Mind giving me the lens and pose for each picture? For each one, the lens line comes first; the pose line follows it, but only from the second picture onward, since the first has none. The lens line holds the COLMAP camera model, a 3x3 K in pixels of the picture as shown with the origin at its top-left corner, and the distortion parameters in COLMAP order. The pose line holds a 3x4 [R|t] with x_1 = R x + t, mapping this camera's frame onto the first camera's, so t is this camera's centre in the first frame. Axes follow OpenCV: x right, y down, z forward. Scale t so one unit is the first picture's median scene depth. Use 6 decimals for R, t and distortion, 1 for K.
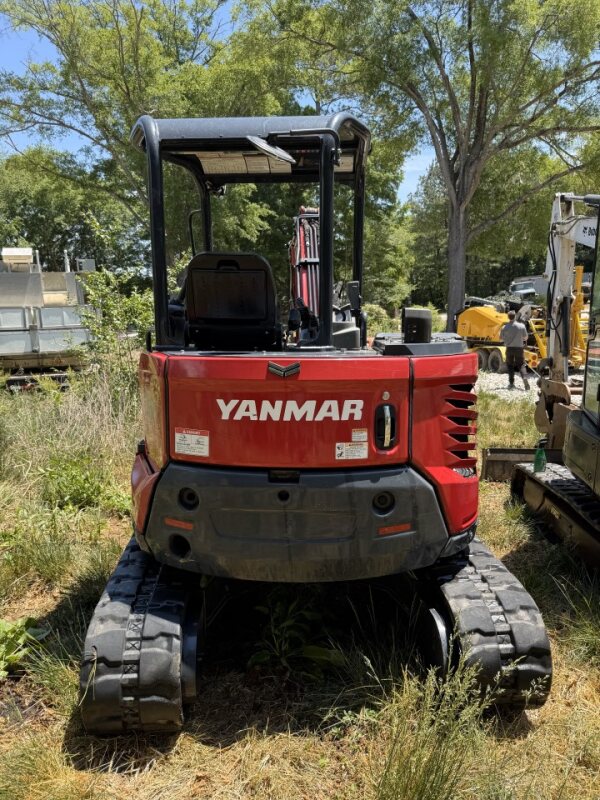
lens RADIAL K [[579.7, 0, 300.0], [0, 579.7, 400.0], [0, 0, 1]] dist [0.004687, -0.008697]
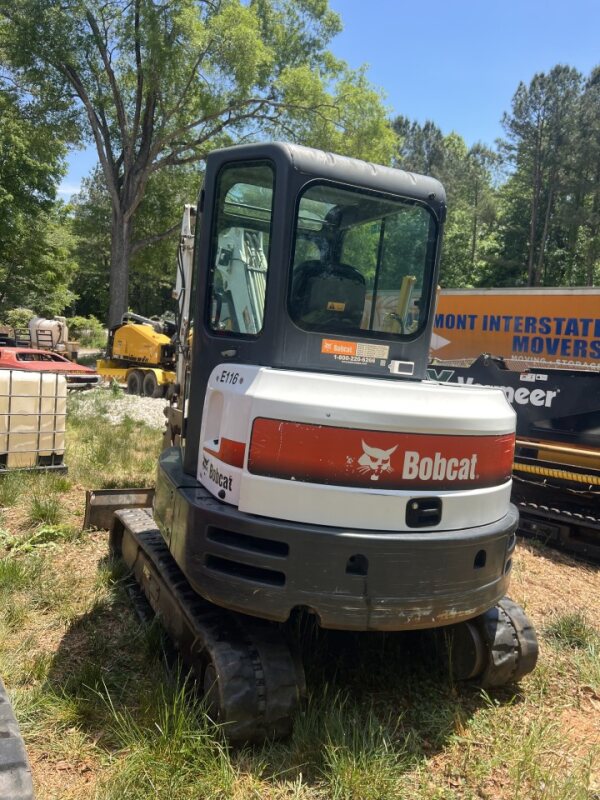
lens RADIAL K [[579.7, 0, 300.0], [0, 579.7, 400.0], [0, 0, 1]] dist [0.004687, -0.008697]
pose [[0.869582, 0.041866, 0.492010, 0.078373], [-0.025682, 0.998885, -0.039607, -0.009231], [-0.493120, 0.021805, 0.869688, 0.062218]]
